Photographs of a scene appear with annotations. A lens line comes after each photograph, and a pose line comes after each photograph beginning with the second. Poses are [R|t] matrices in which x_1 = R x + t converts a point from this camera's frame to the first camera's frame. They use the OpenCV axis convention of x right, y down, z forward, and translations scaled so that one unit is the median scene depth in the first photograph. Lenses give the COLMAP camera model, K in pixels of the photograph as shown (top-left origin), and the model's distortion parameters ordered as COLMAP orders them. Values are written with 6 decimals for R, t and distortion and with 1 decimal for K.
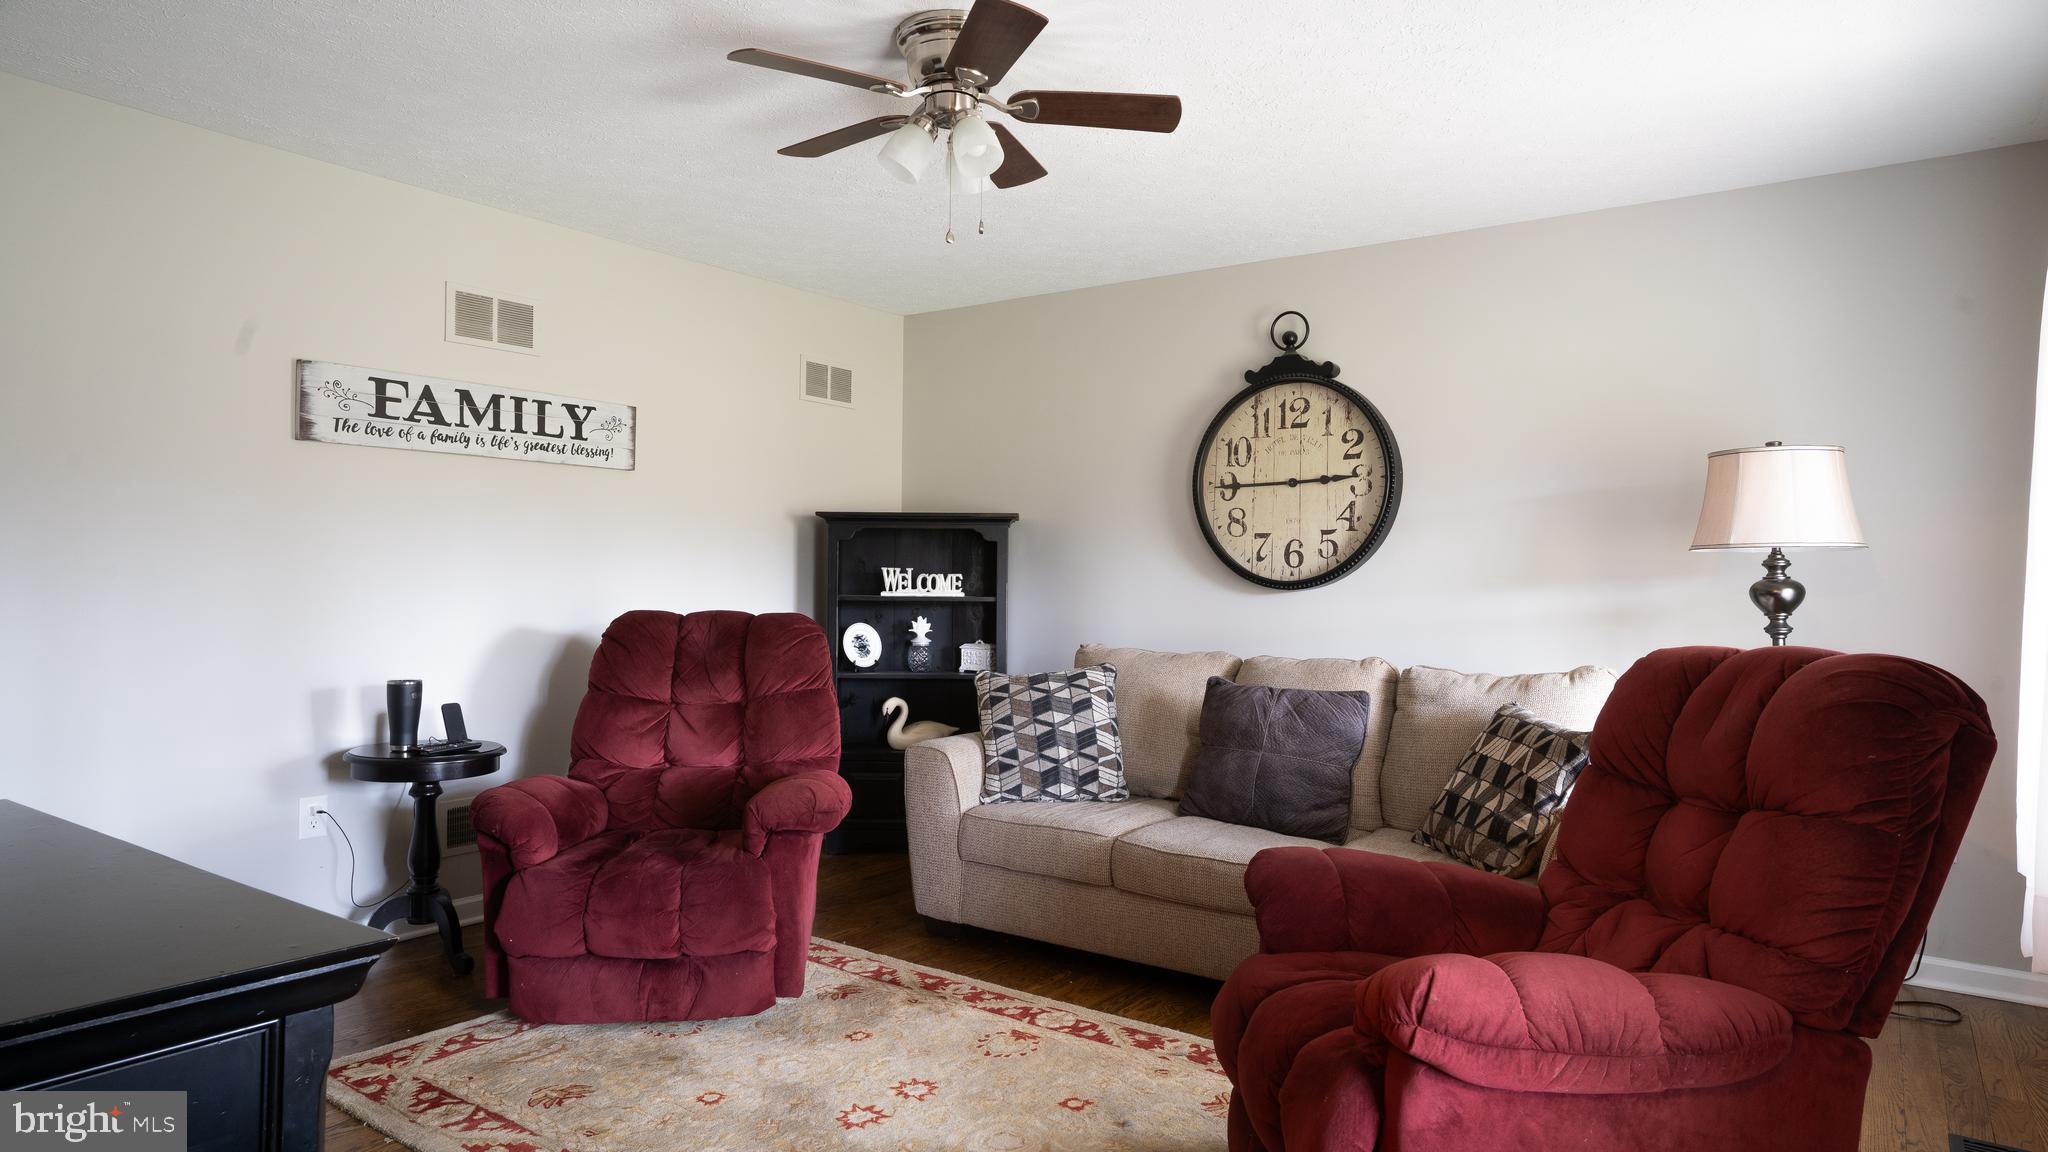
lens RADIAL K [[1243.3, 0, 1024.0], [0, 1243.3, 576.0], [0, 0, 1]] dist [-0.020171, 0.000438]
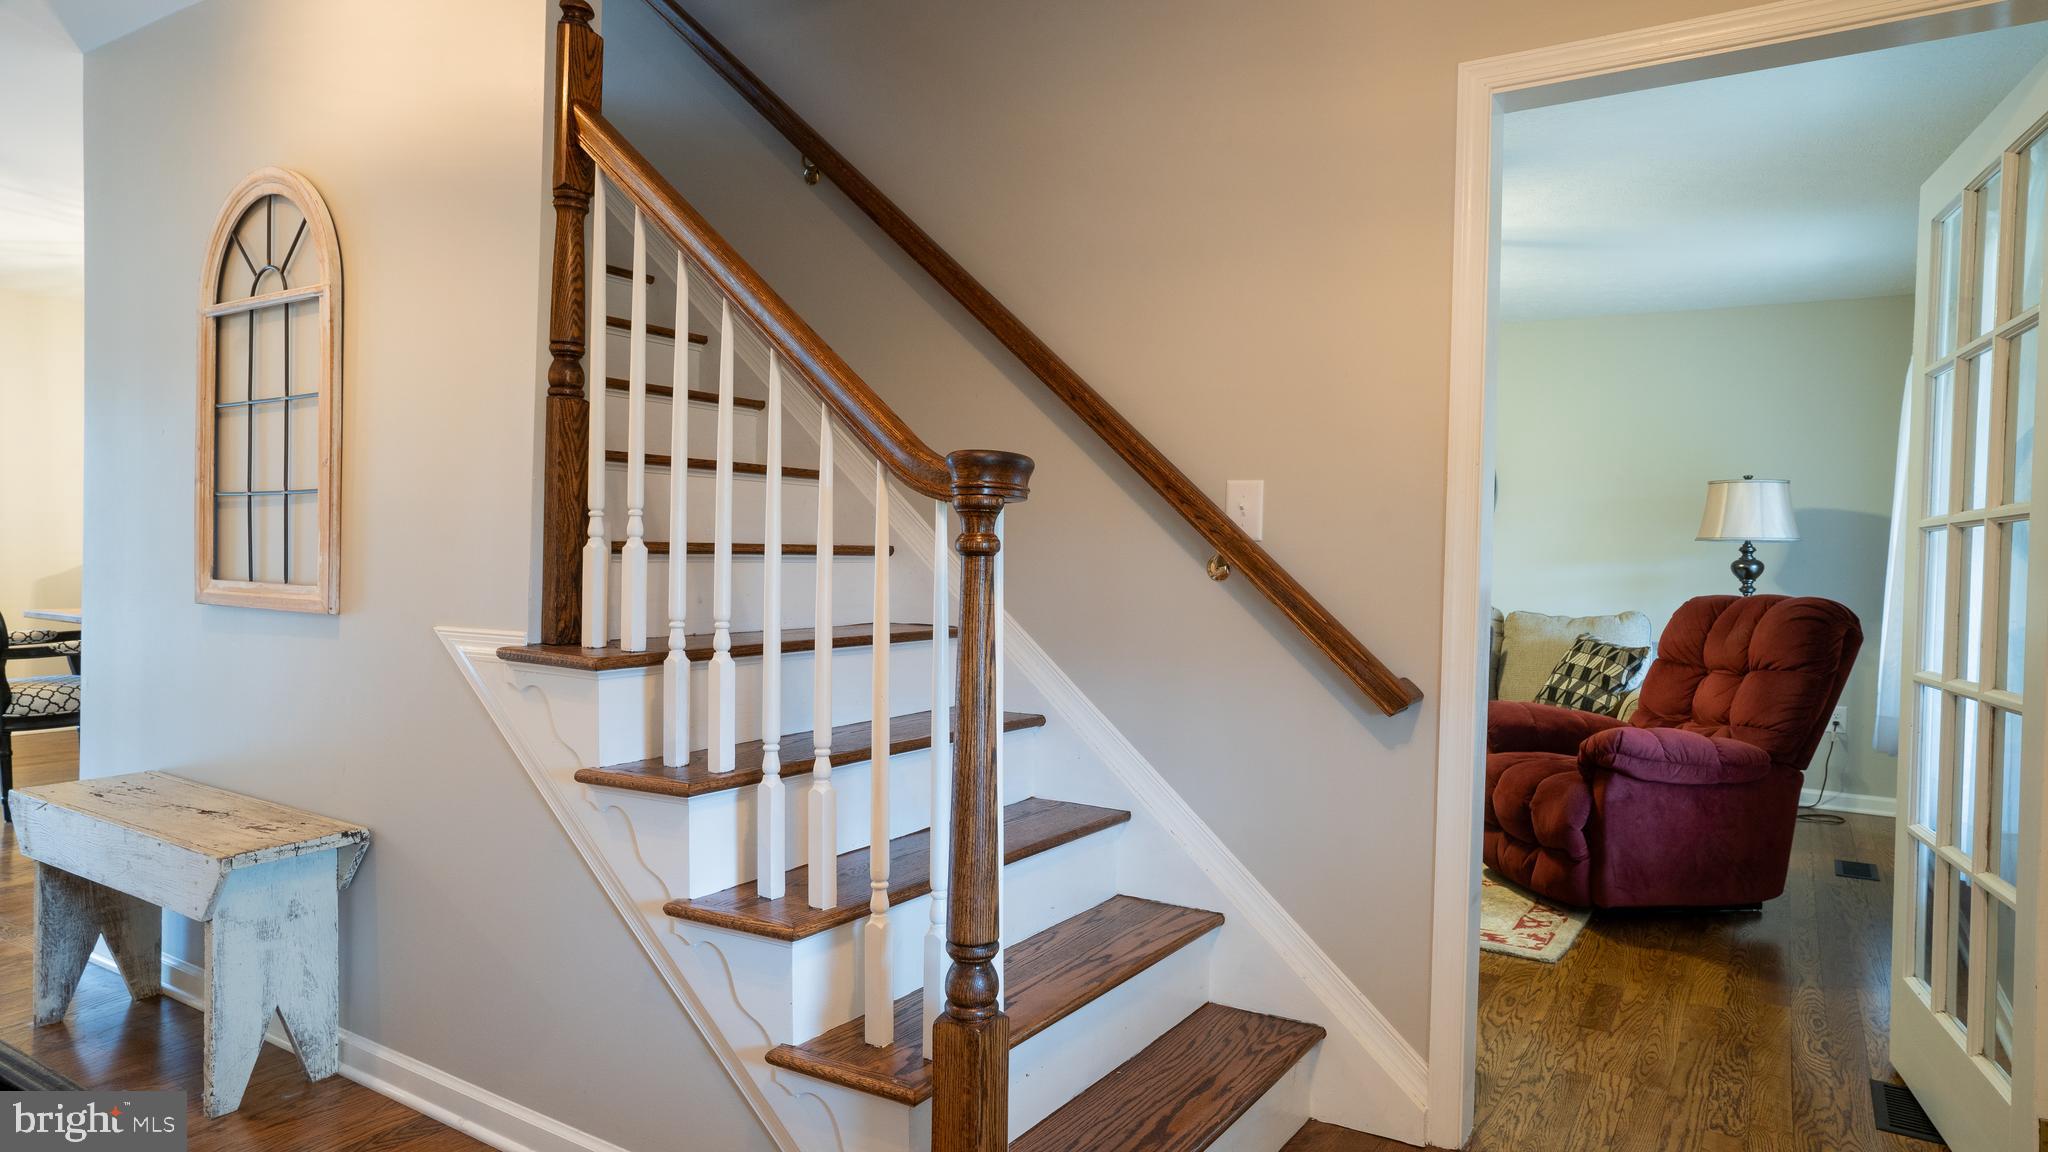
lens RADIAL K [[1243.3, 0, 1024.0], [0, 1243.3, 576.0], [0, 0, 1]] dist [-0.020171, 0.000438]
pose [[0.998591, 0.012737, 0.051522, -0.432206], [-0.014231, 0.999486, 0.028742, -0.008396], [-0.051129, -0.029435, 0.998258, -0.587893]]
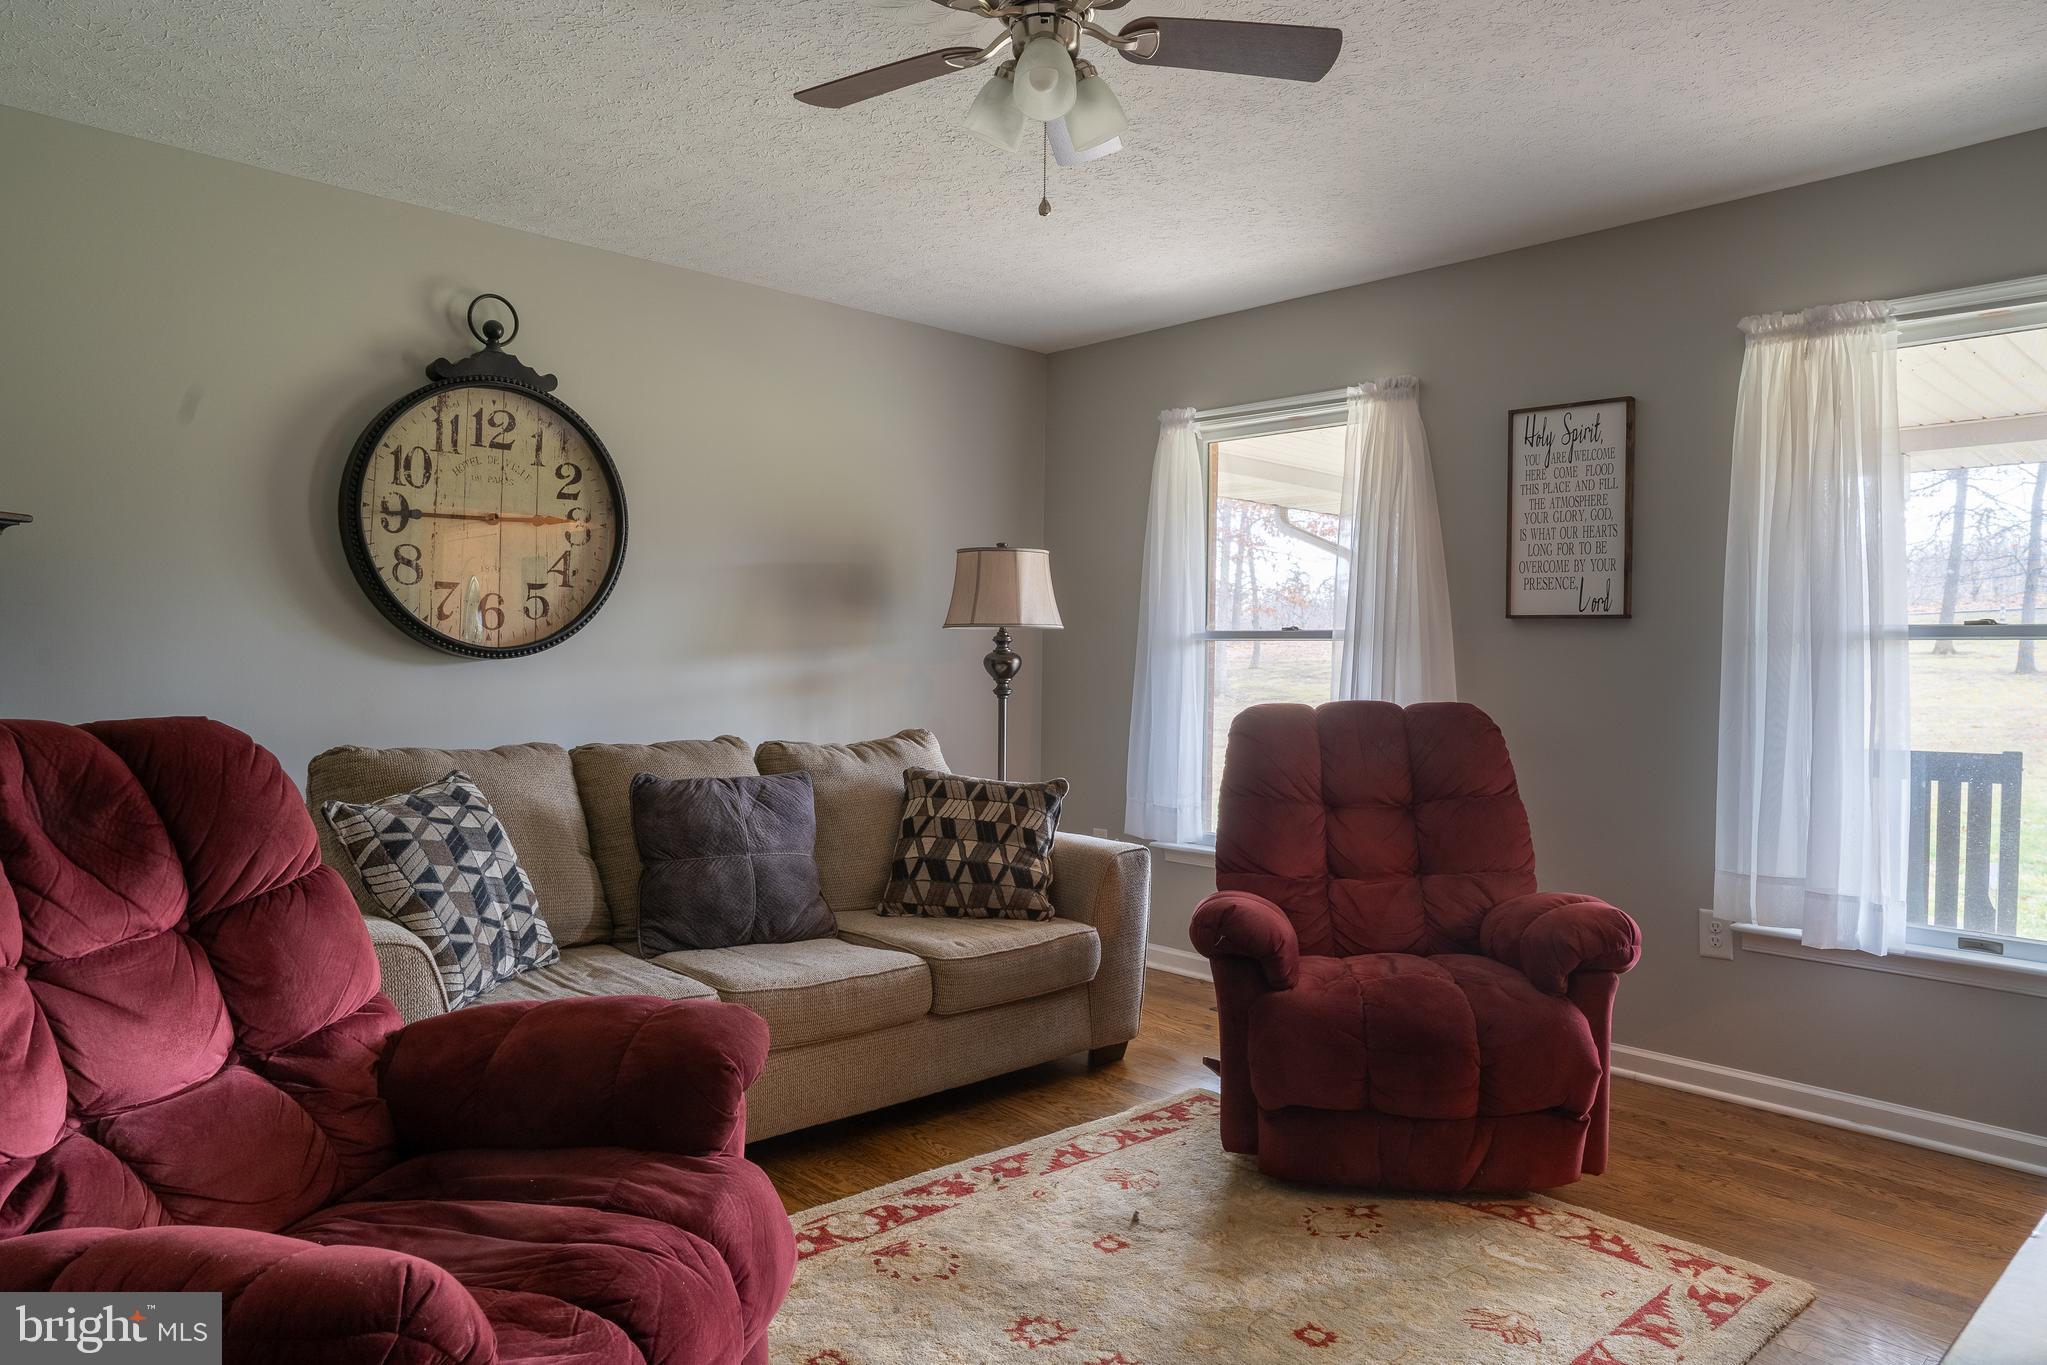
lens RADIAL K [[1331.4, 0, 1026.6], [0, 1331.4, 661.5], [0, 0, 1]] dist [-0.010866, 0.000847]
pose [[0.188305, -0.007372, 0.982083, -0.715164], [-0.017464, 0.999789, 0.010853, -0.002377], [-0.981955, -0.019195, 0.188137, 0.700830]]
